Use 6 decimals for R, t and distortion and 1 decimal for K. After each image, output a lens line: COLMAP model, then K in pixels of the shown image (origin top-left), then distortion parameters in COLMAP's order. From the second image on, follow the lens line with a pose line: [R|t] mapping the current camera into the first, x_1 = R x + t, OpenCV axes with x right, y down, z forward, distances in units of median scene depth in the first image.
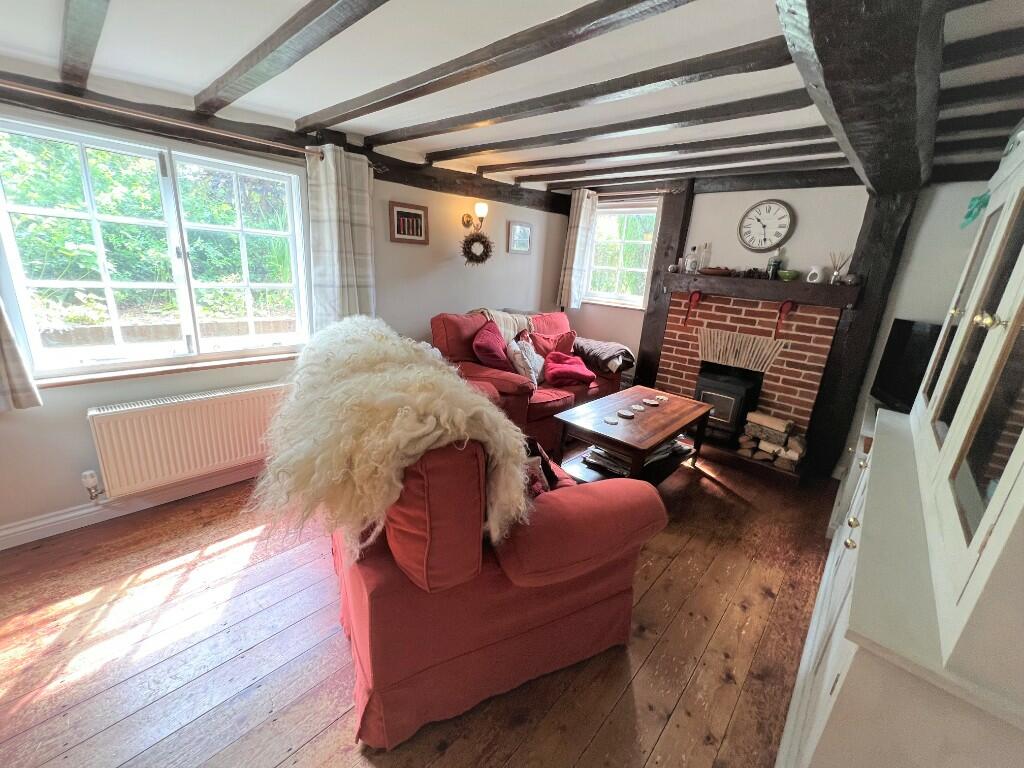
lens RADIAL K [[413.0, 0, 506.8], [0, 413.0, 385.3], [0, 0, 1]] dist [-0.000058, -0.000170]
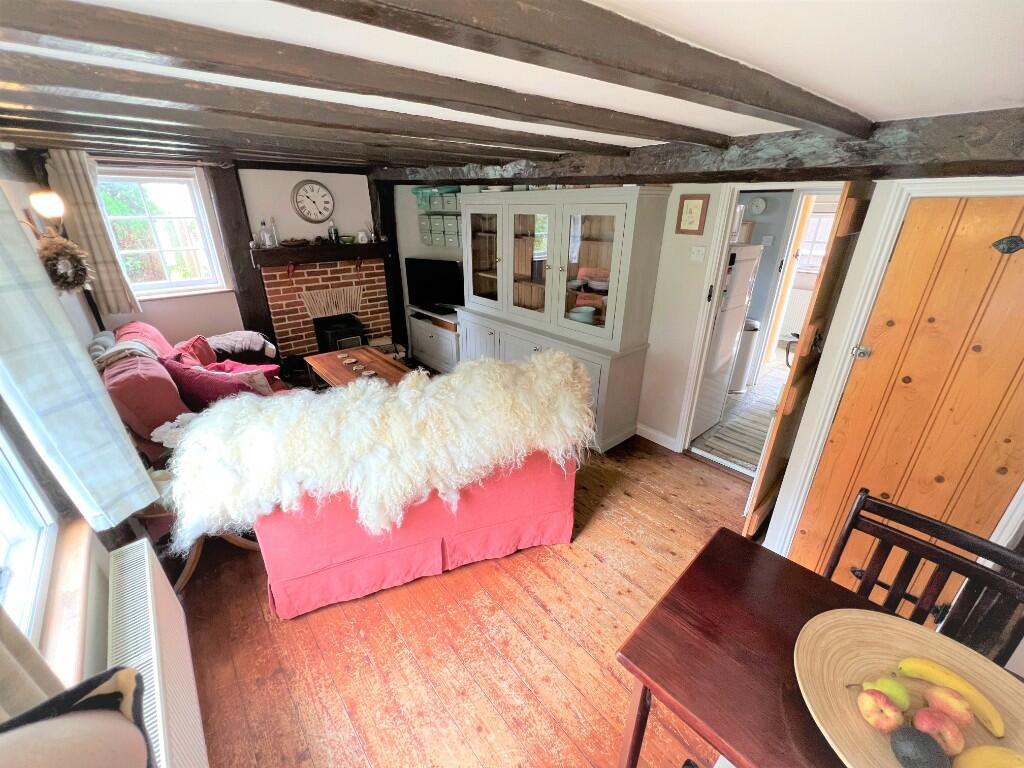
lens RADIAL K [[413.0, 0, 514.1], [0, 413.0, 380.5], [0, 0, 1]] dist [-0.000058, -0.000170]
pose [[0.106041, -0.453991, 0.884674, -0.651497], [0.279505, 0.867428, 0.411638, -0.254945], [-0.954271, 0.203620, 0.218876, 0.247128]]
